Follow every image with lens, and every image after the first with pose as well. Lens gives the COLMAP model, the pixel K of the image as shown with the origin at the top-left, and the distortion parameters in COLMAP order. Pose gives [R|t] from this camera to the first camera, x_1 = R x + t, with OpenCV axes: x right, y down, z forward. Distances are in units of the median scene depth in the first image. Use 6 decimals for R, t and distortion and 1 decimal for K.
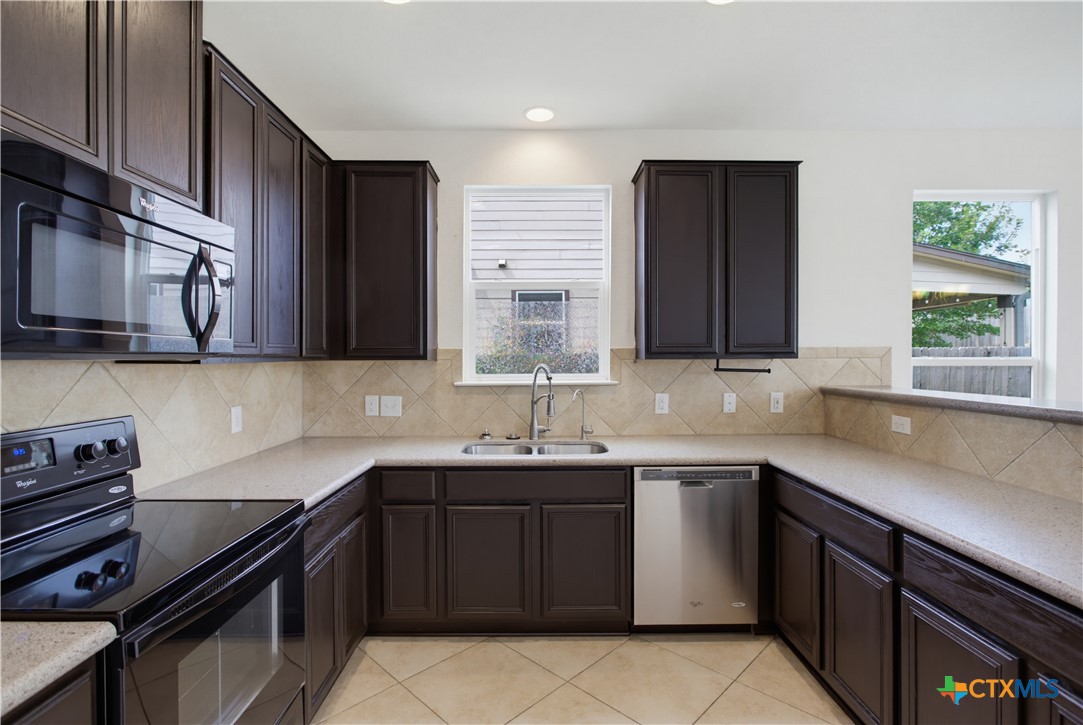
lens RADIAL K [[514.0, 0, 544.0], [0, 514.0, 361.1], [0, 0, 1]] dist [-0.010224, 0.003966]
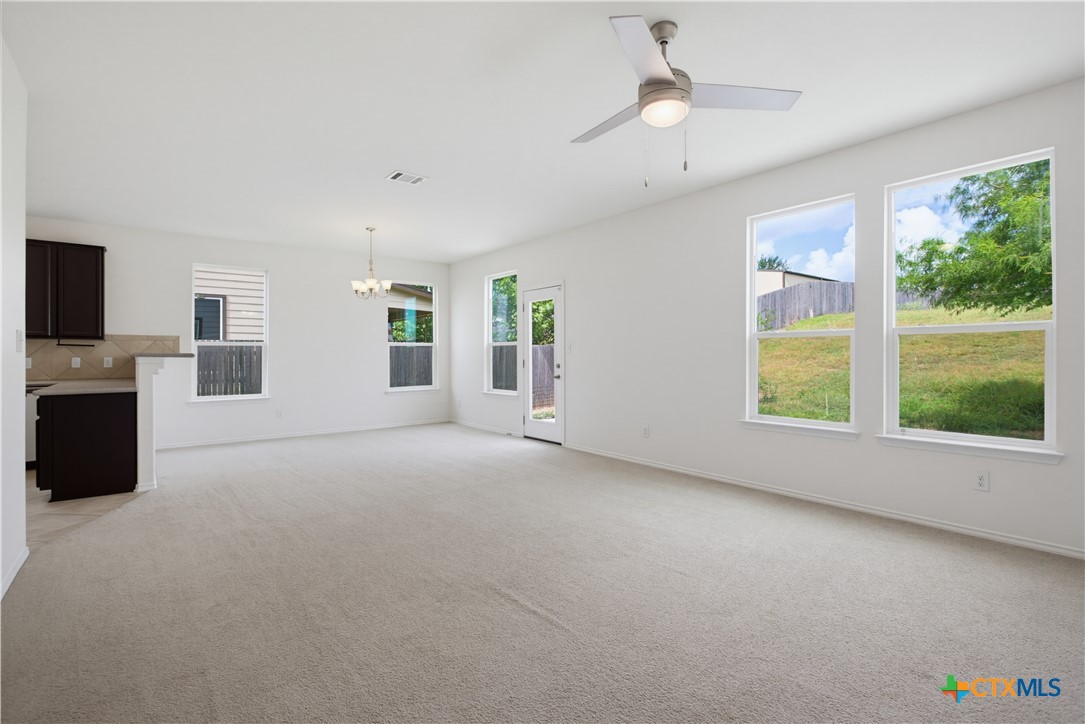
lens RADIAL K [[514.9, 0, 557.6], [0, 514.9, 361.3], [0, 0, 1]] dist [-0.010224, 0.003966]
pose [[0.780908, -0.005433, 0.624623, 0.590034], [0.004137, 0.999985, 0.003526, 0.079213], [-0.624633, -0.000169, 0.780919, -1.694024]]
